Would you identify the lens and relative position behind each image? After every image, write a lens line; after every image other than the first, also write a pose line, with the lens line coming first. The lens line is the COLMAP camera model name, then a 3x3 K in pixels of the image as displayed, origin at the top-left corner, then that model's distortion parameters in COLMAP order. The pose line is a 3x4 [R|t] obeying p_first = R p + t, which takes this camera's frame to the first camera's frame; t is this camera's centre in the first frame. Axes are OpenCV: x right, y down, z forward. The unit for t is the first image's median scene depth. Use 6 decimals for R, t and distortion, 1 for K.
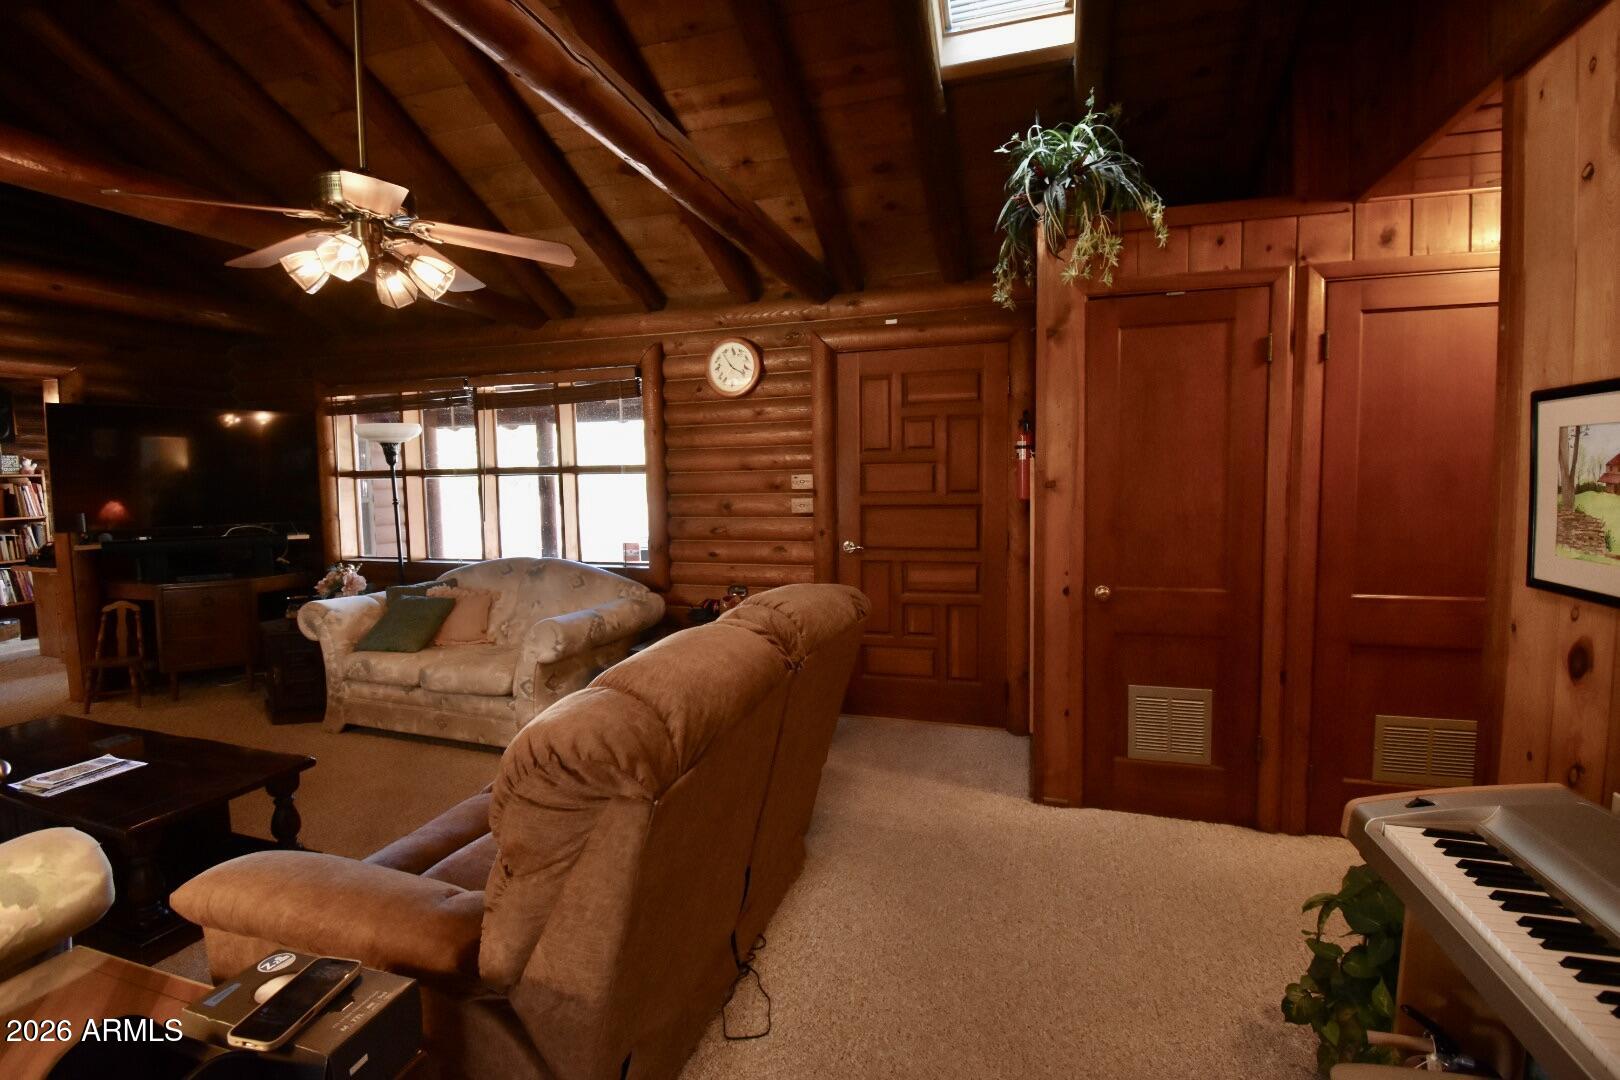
lens RADIAL K [[715.0, 0, 812.9], [0, 715.0, 536.7], [0, 0, 1]] dist [-0.016801, -0.002027]
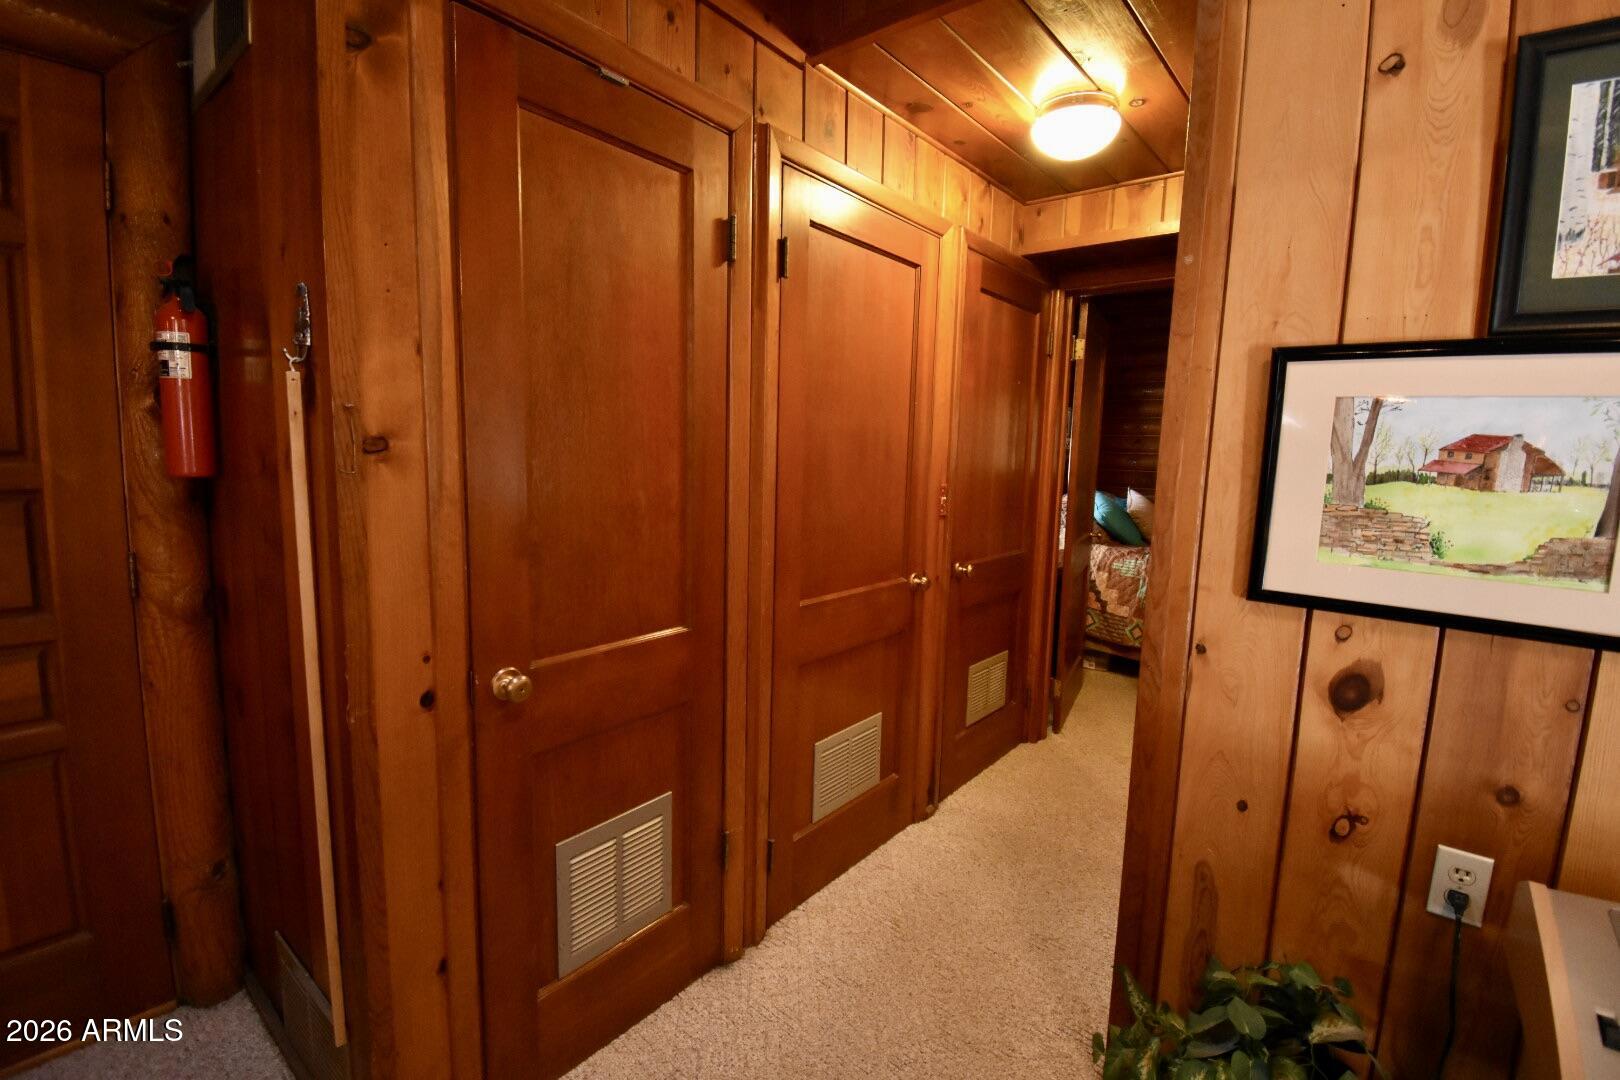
lens RADIAL K [[715.0, 0, 815.4], [0, 715.0, 532.4], [0, 0, 1]] dist [-0.016801, -0.002027]
pose [[0.371304, -0.083306, 0.924767, 0.065765], [0.038187, 0.996494, 0.074435, -0.048746], [-0.927726, 0.007676, 0.373184, 0.689557]]
